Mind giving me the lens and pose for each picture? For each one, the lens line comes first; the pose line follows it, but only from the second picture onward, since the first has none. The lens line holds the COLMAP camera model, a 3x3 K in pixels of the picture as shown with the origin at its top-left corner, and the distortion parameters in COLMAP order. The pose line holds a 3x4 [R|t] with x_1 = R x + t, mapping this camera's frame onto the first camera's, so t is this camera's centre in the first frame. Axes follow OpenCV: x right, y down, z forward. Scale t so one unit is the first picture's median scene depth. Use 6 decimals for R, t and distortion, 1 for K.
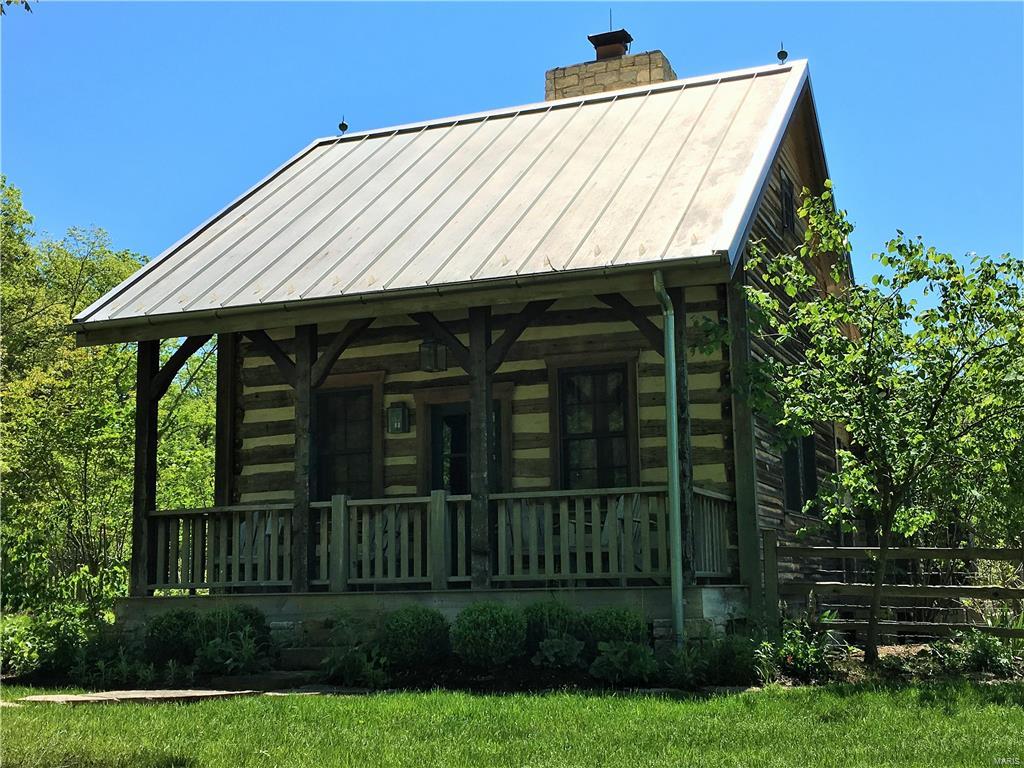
lens RADIAL K [[1349.0, 0, 512.0], [0, 1349.0, 384.0], [0, 0, 1]] dist [-0.003325, -0.003866]
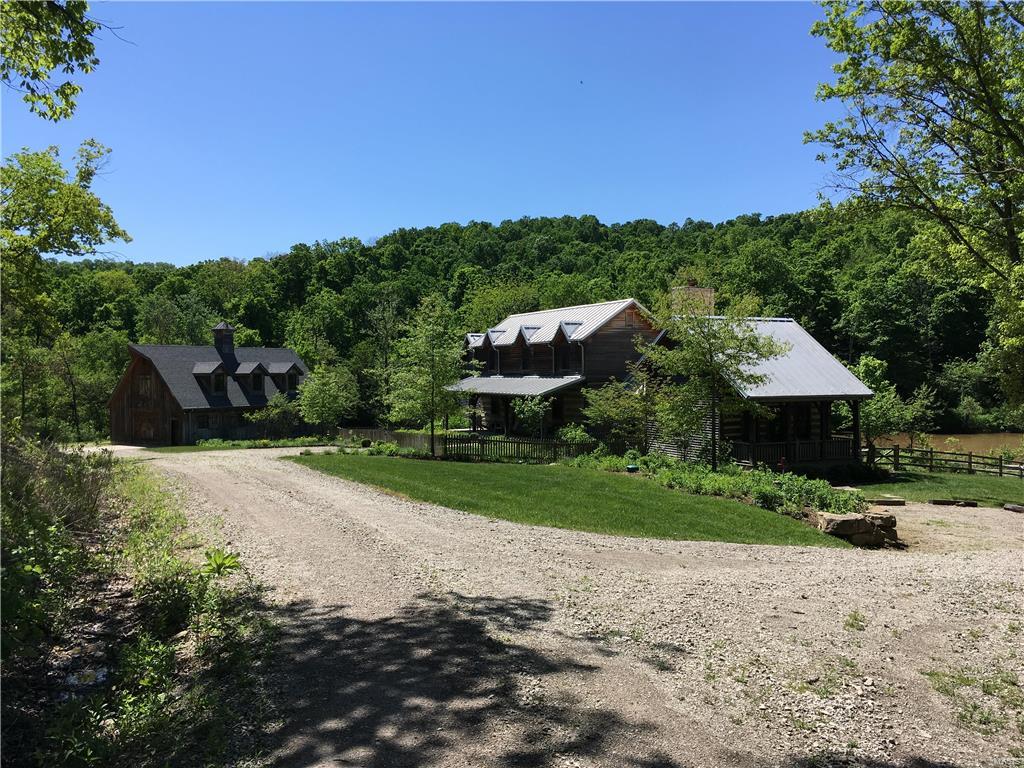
lens RADIAL K [[840.0, 0, 512.0], [0, 840.0, 384.0], [0, 0, 1]] dist [0.001873, -0.001100]
pose [[0.682643, 0.005258, 0.730734, -2.386999], [-0.117569, 0.987737, 0.102724, -0.232086], [-0.721233, -0.156035, 0.674890, -0.115170]]
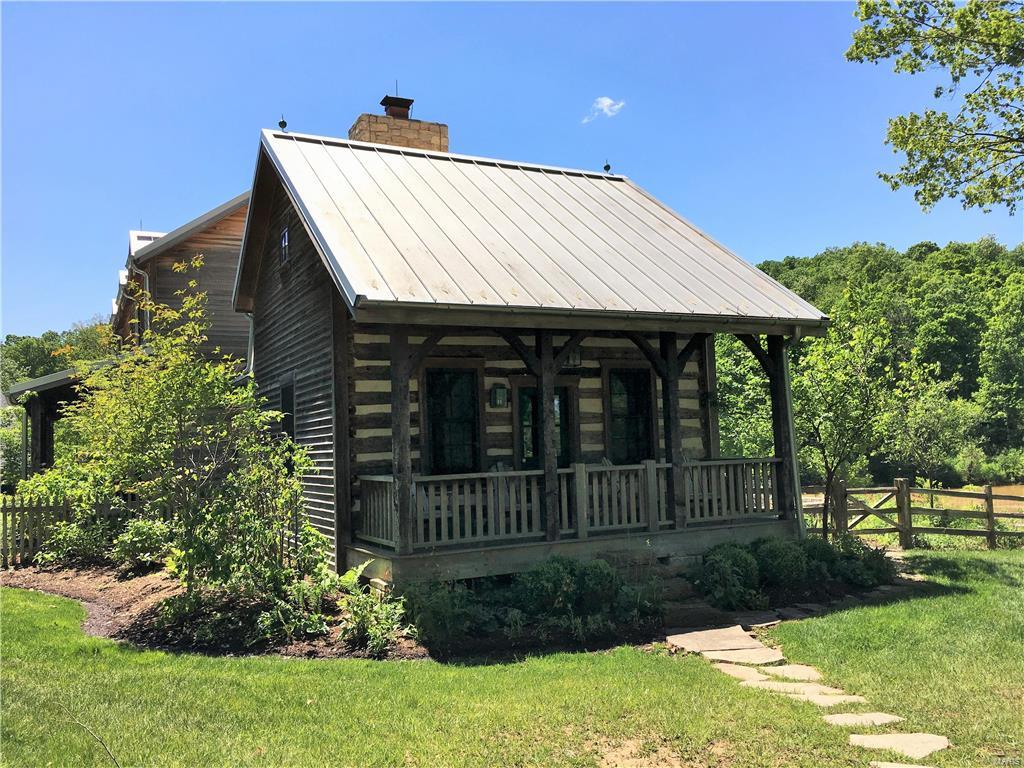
lens RADIAL K [[870.8, 0, 513.8], [0, 870.8, 400.9], [0, 0, 1]] dist [0.037983, -0.002077]
pose [[0.654658, 0.031711, 0.755260, -0.703353], [-0.087924, 0.995533, 0.034413, -0.000238], [-0.750795, -0.088934, 0.654521, 0.445404]]
